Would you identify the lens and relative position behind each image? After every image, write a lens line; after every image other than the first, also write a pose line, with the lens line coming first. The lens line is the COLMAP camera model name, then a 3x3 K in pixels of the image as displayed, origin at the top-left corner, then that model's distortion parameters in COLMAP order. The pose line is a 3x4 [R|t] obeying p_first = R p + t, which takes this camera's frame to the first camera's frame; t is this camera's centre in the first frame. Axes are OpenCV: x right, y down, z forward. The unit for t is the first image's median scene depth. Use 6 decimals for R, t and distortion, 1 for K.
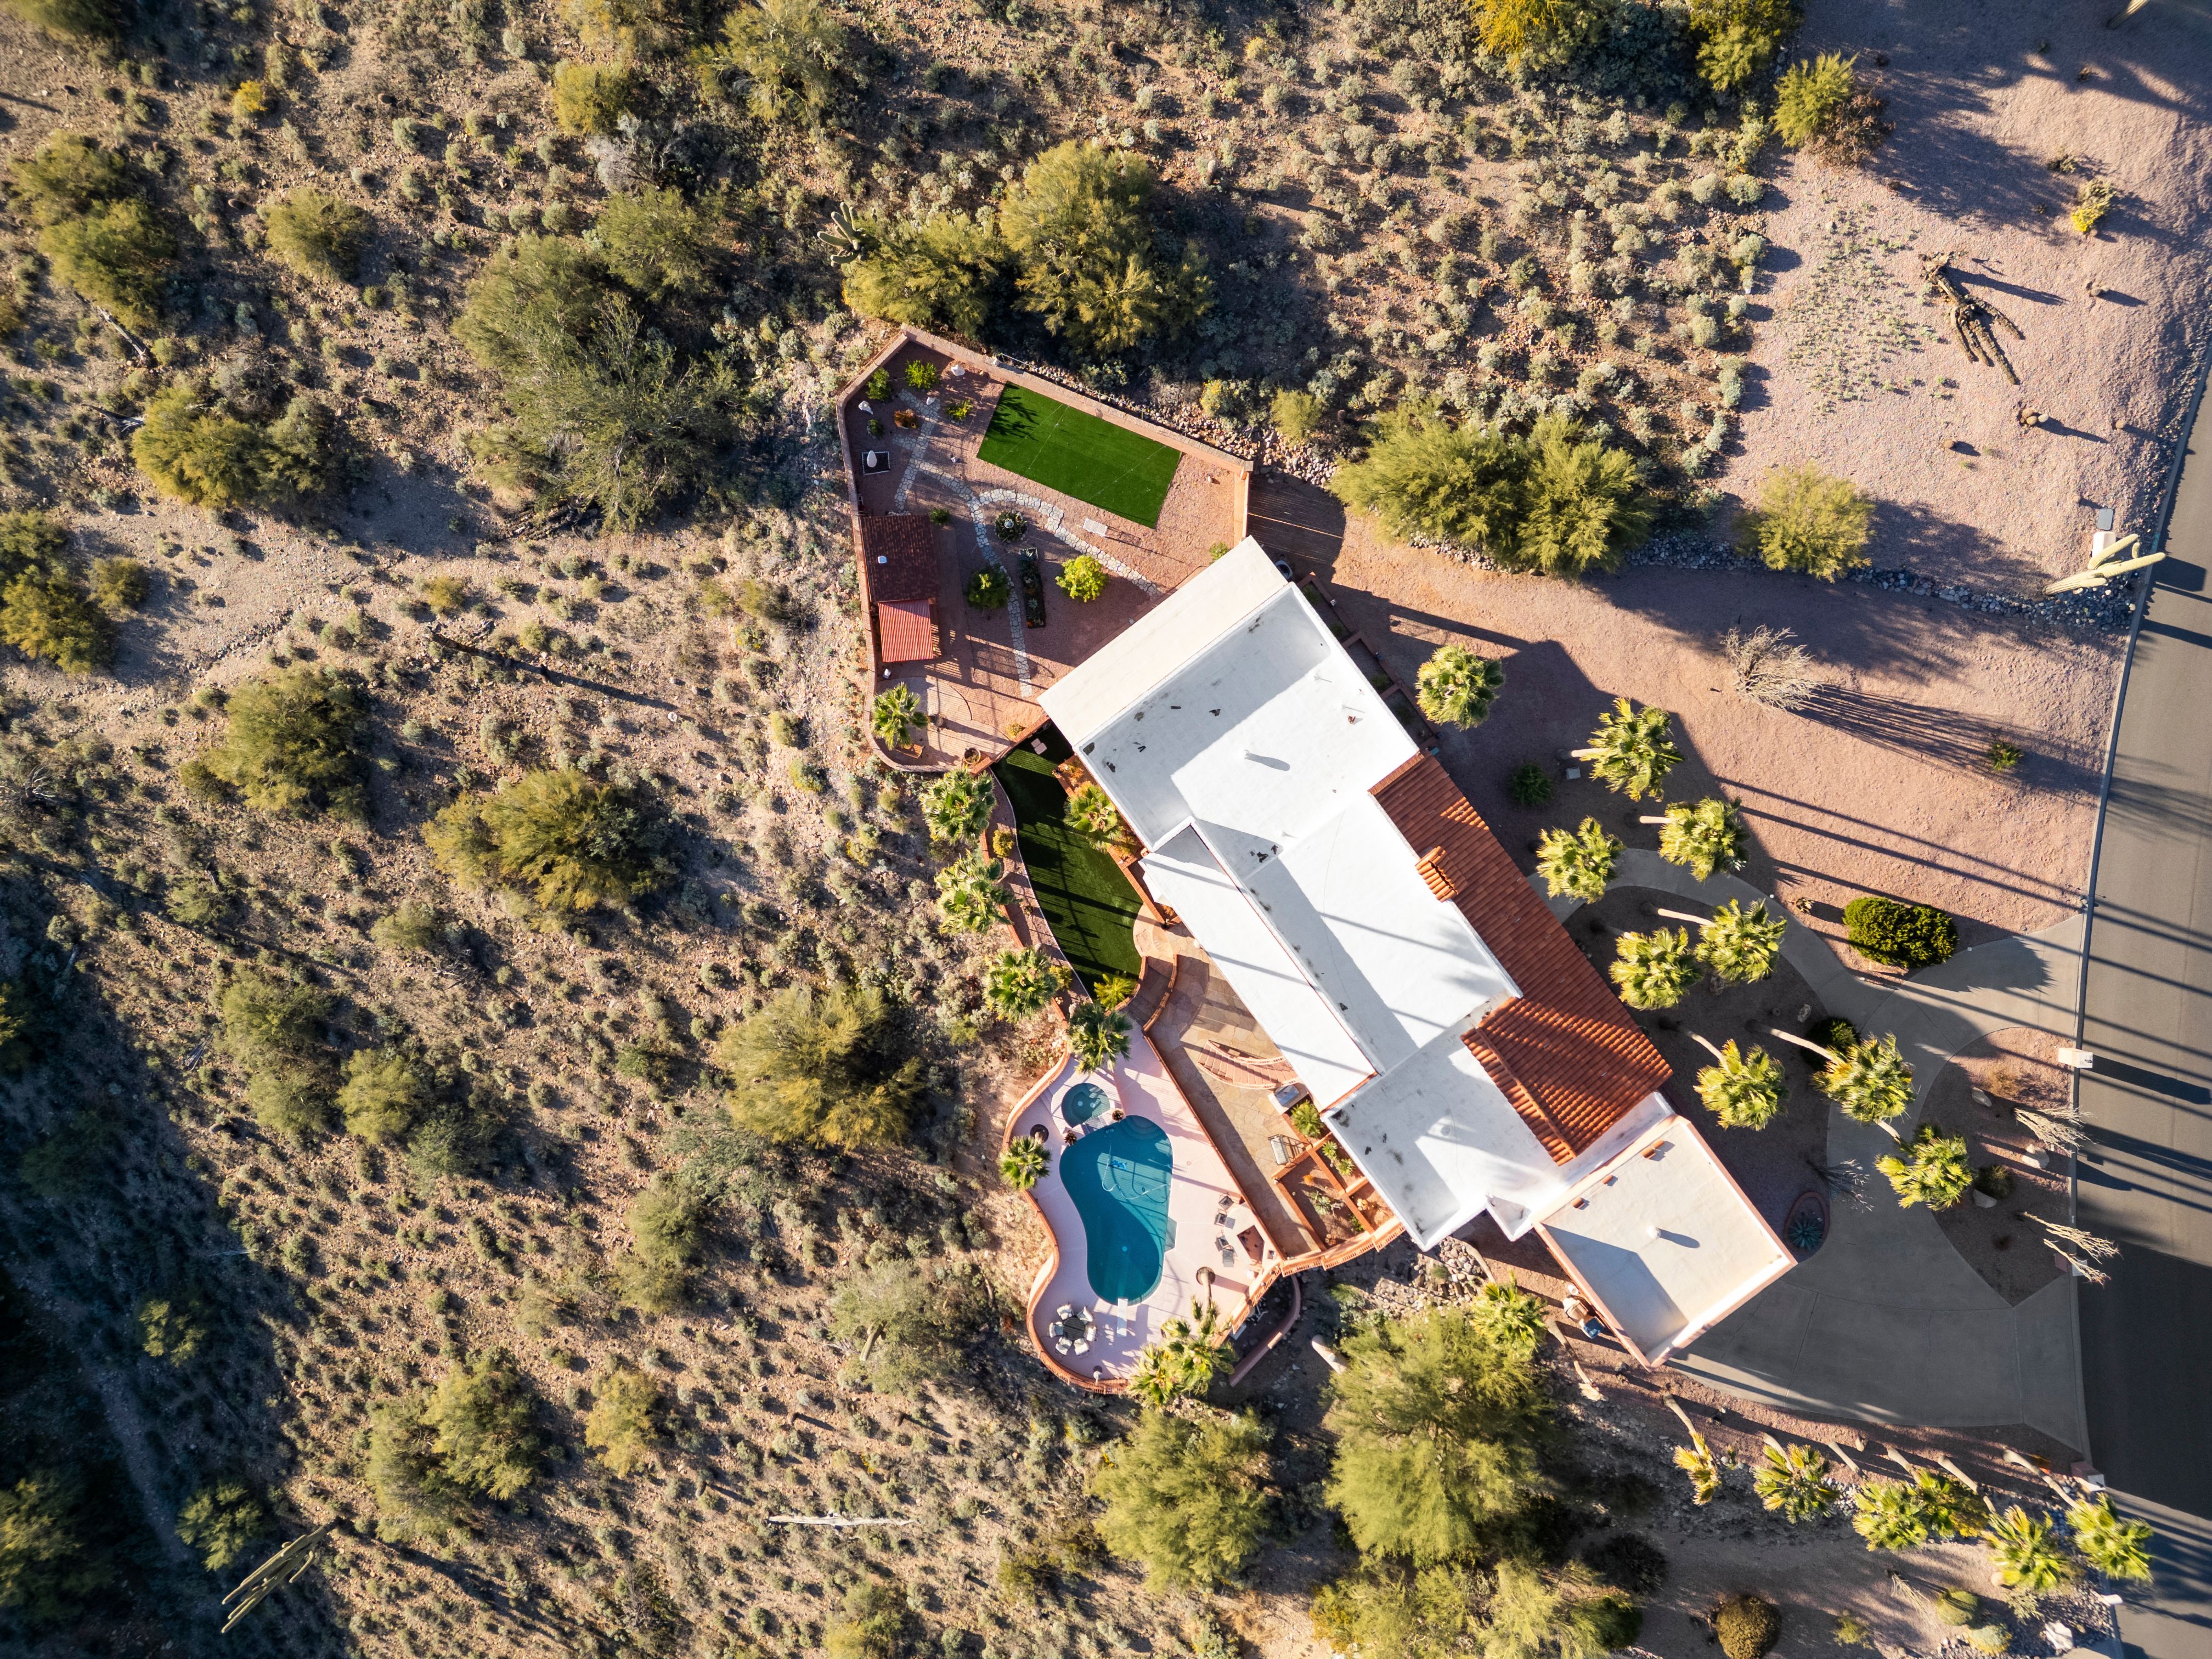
lens RADIAL K [[1520.8, 0, 1103.7], [0, 1520.8, 822.4], [0, 0, 1]] dist [0.075191, -0.075276]
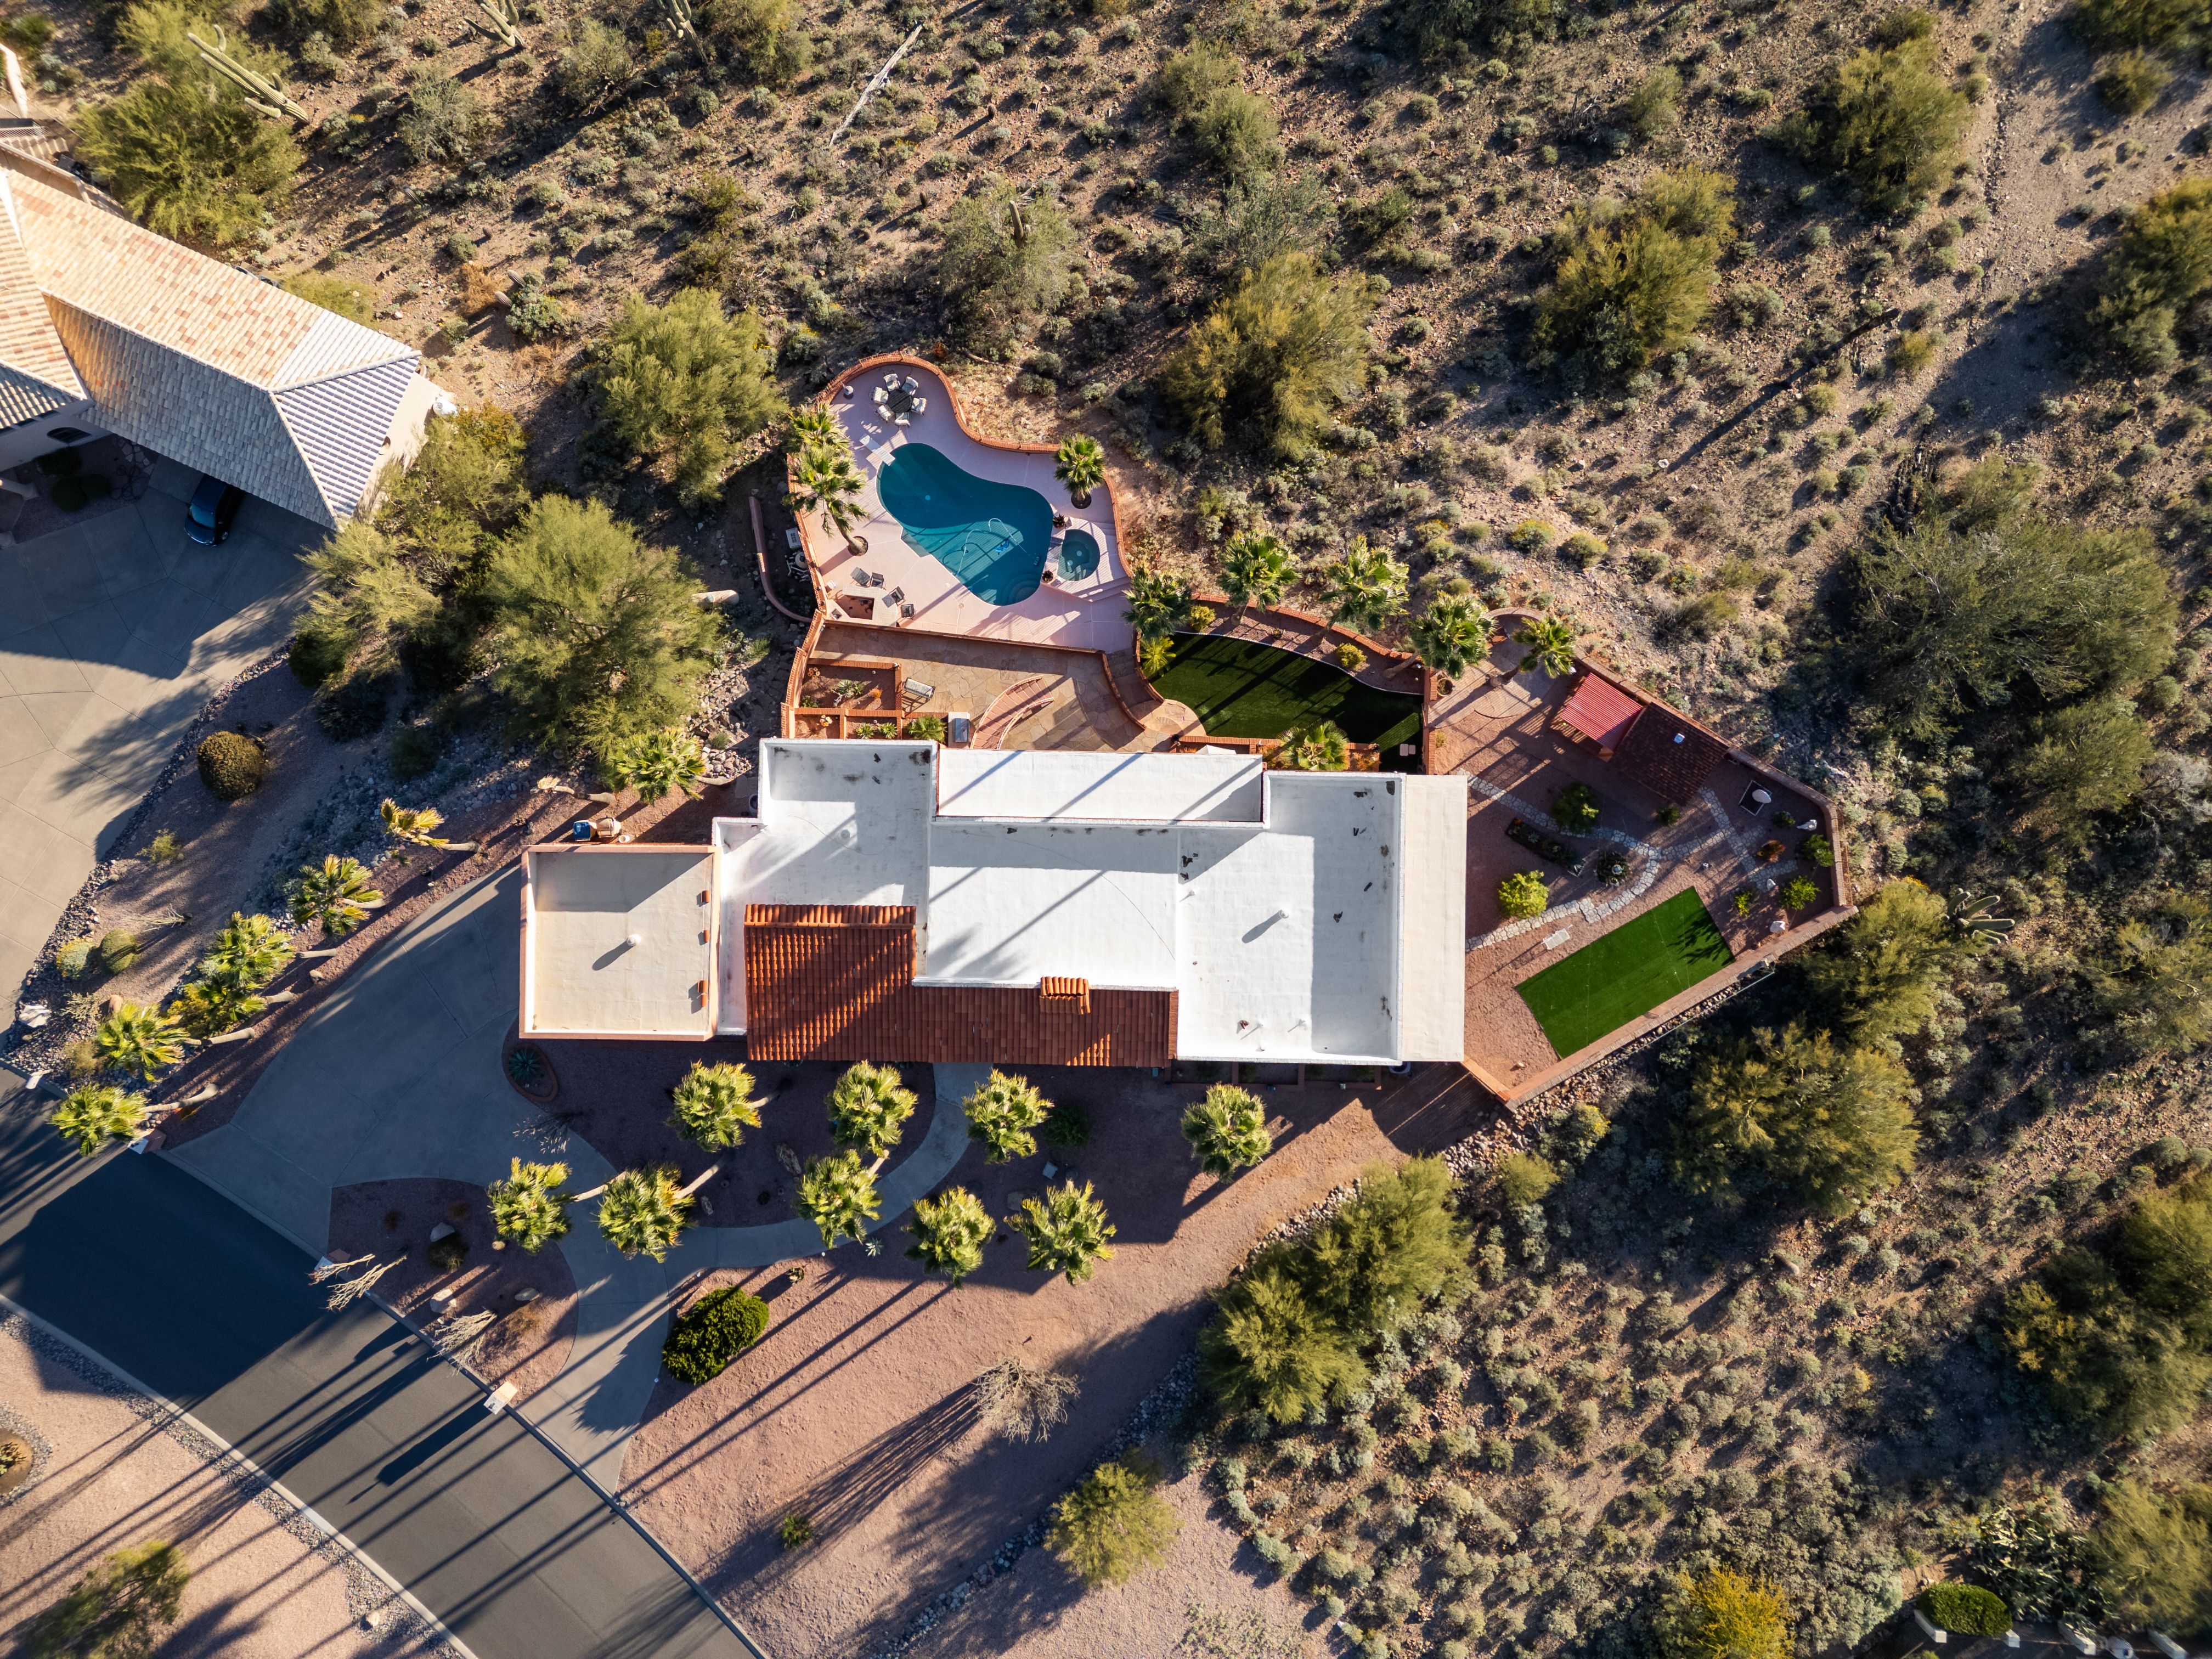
lens RADIAL K [[1520.8, 0, 1103.7], [0, 1520.8, 822.4], [0, 0, 1]] dist [0.075191, -0.075276]
pose [[-0.614930, 0.788185, 0.025022, 0.087855], [-0.788496, -0.615021, -0.004766, 0.077859], [0.011632, -0.022660, 0.999676, 0.050338]]
